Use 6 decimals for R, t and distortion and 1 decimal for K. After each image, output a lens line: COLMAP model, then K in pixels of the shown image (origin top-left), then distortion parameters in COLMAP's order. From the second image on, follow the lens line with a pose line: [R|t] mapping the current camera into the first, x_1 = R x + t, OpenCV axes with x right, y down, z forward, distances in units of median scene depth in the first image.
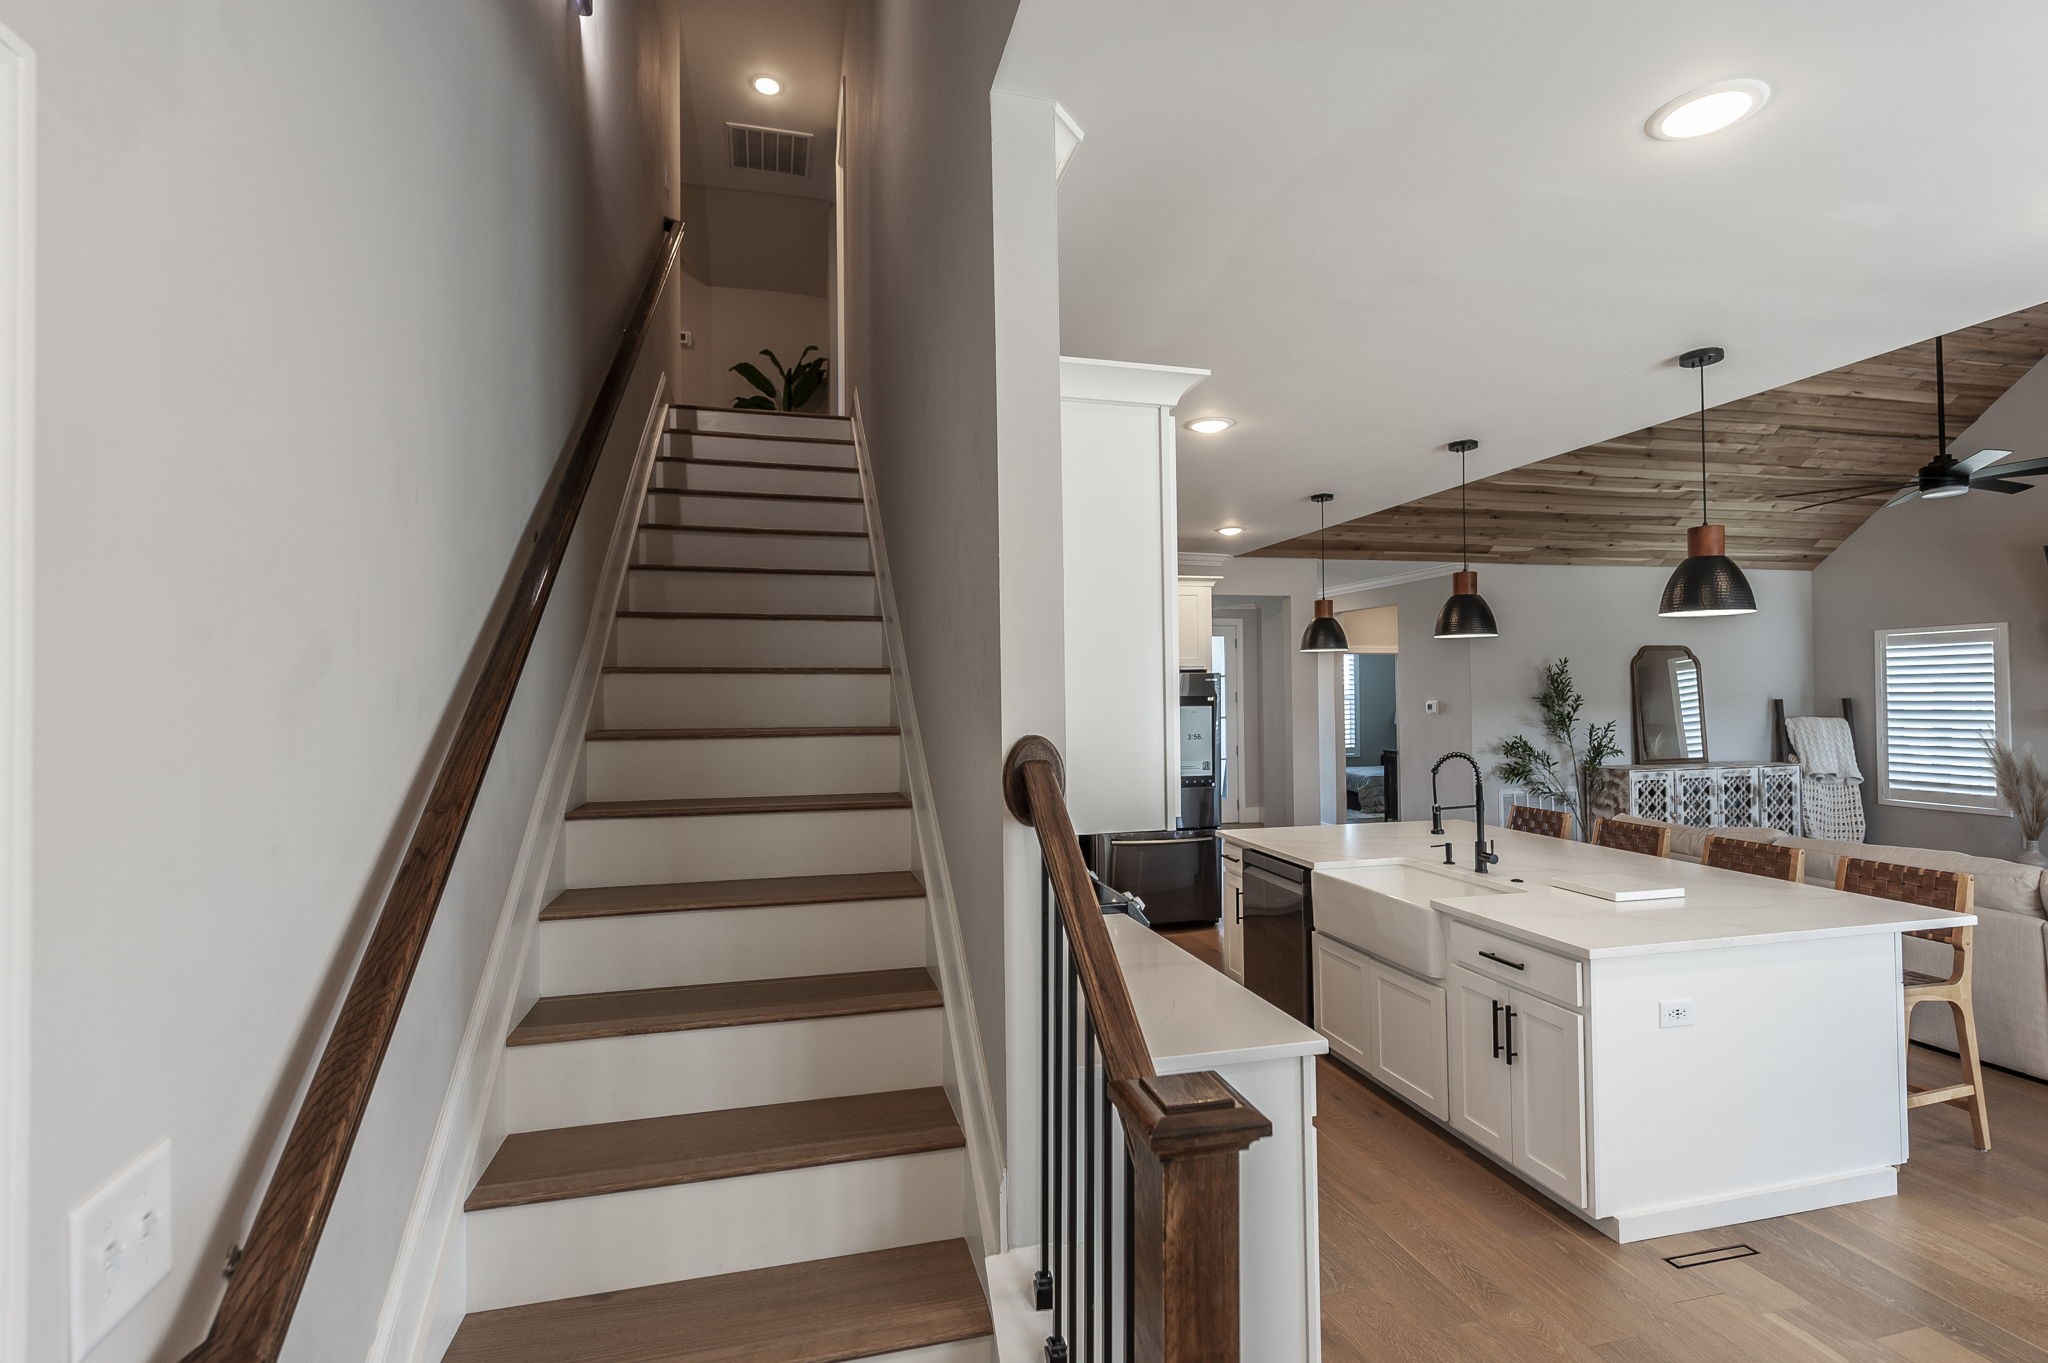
lens RADIAL K [[1047.1, 0, 980.0], [0, 1047.1, 670.8], [0, 0, 1]] dist [0.001292, -0.000249]
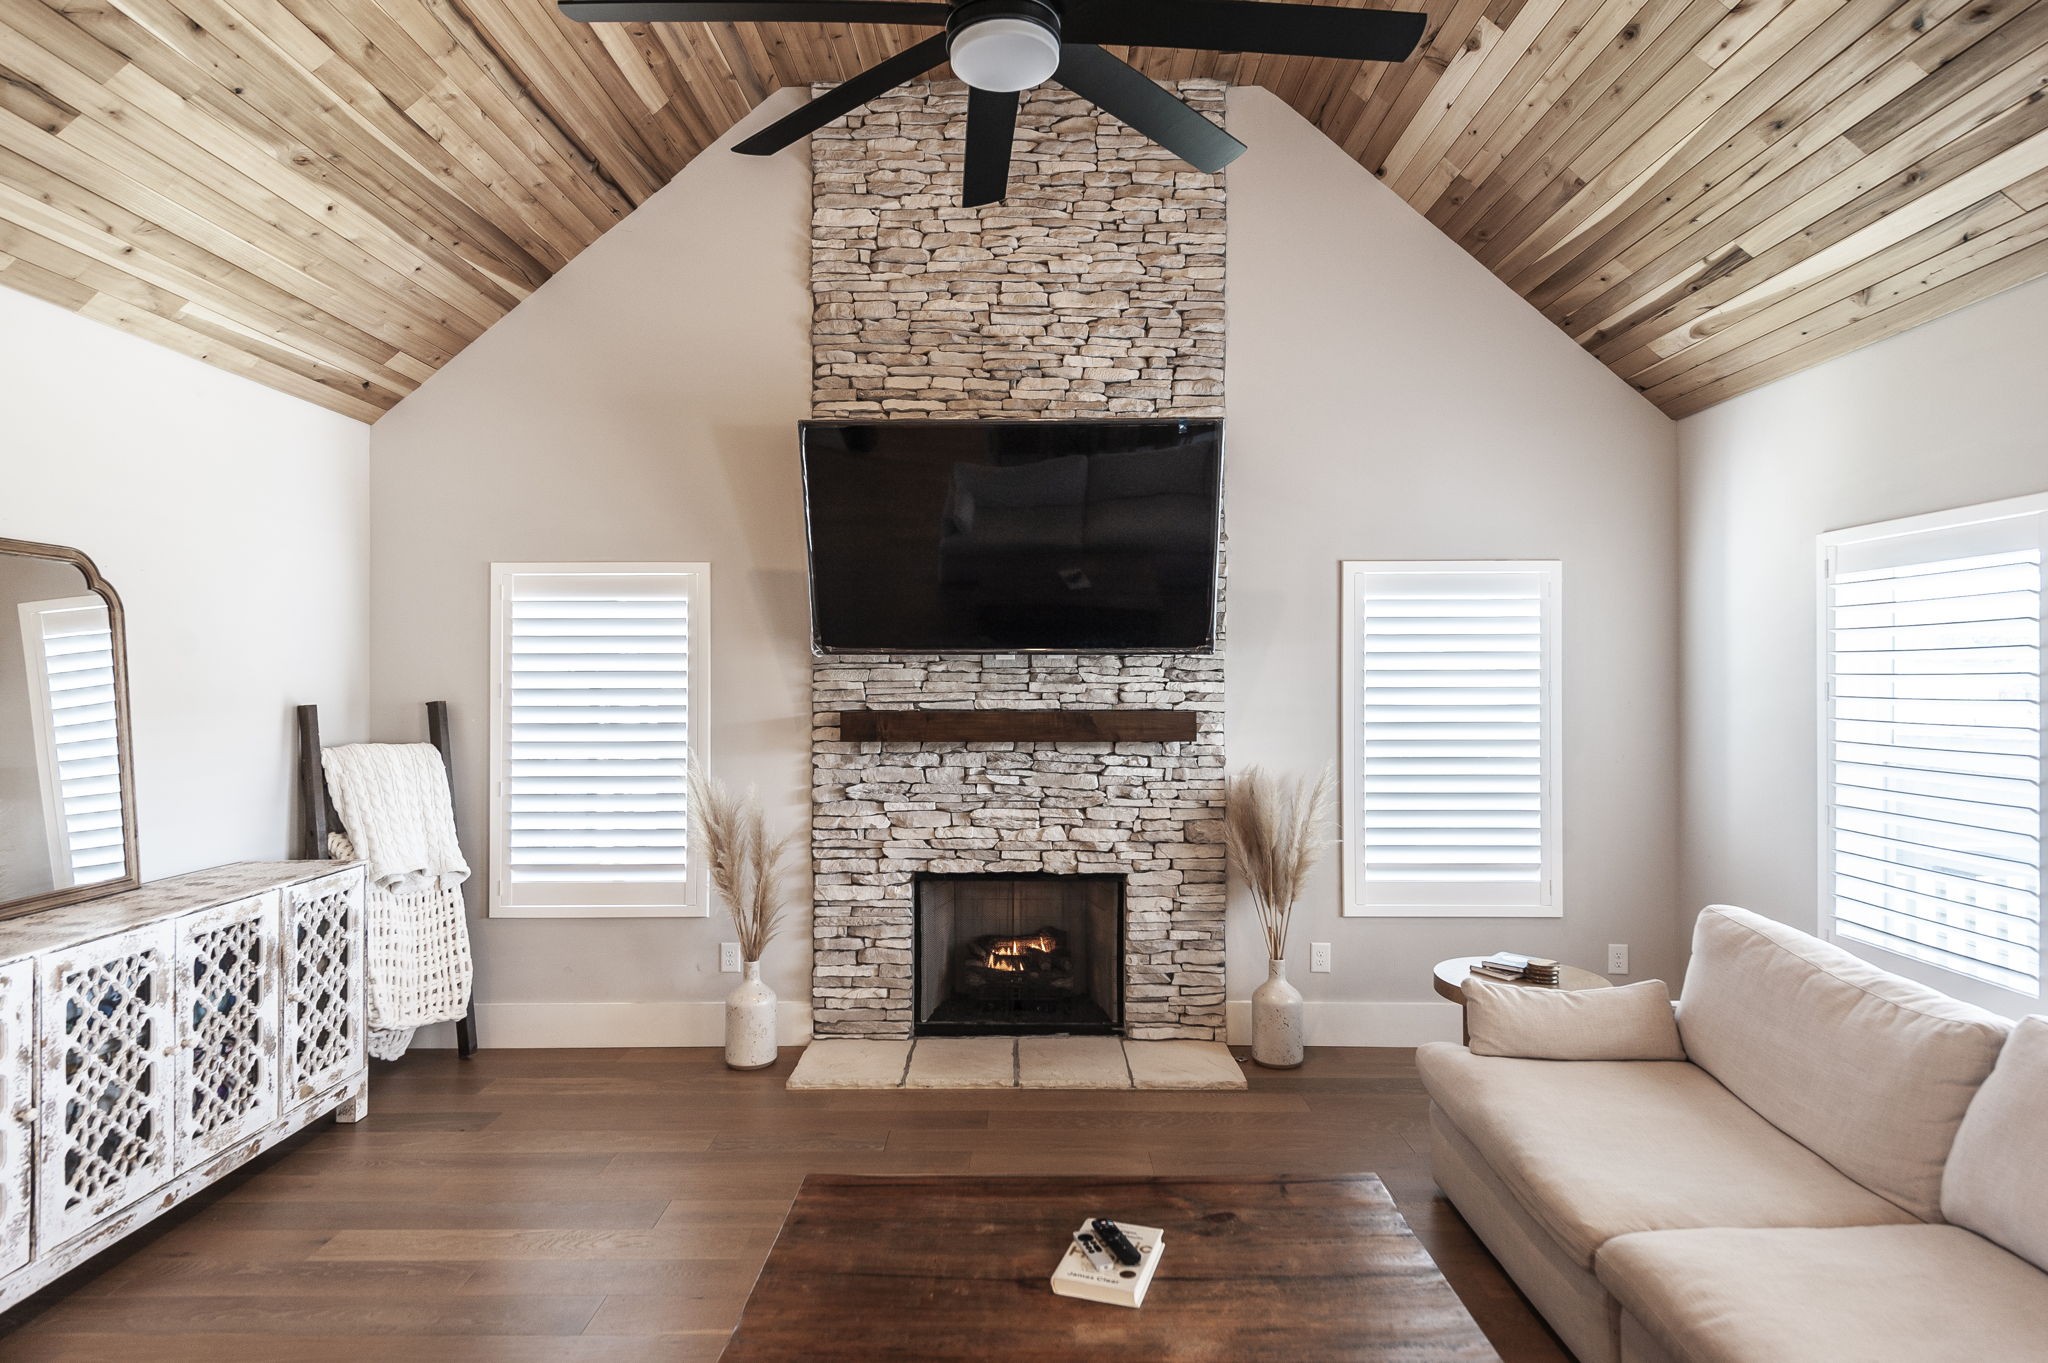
lens RADIAL K [[1160.5, 0, 1024.0], [0, 1160.5, 681.5], [0, 0, 1]] dist [0.016844, -0.011633]
pose [[0.275856, 0.010402, 0.961143, 0.407822], [-0.020718, 0.999773, -0.004874, 0.014461], [-0.960976, -0.018568, 0.276009, 0.620004]]
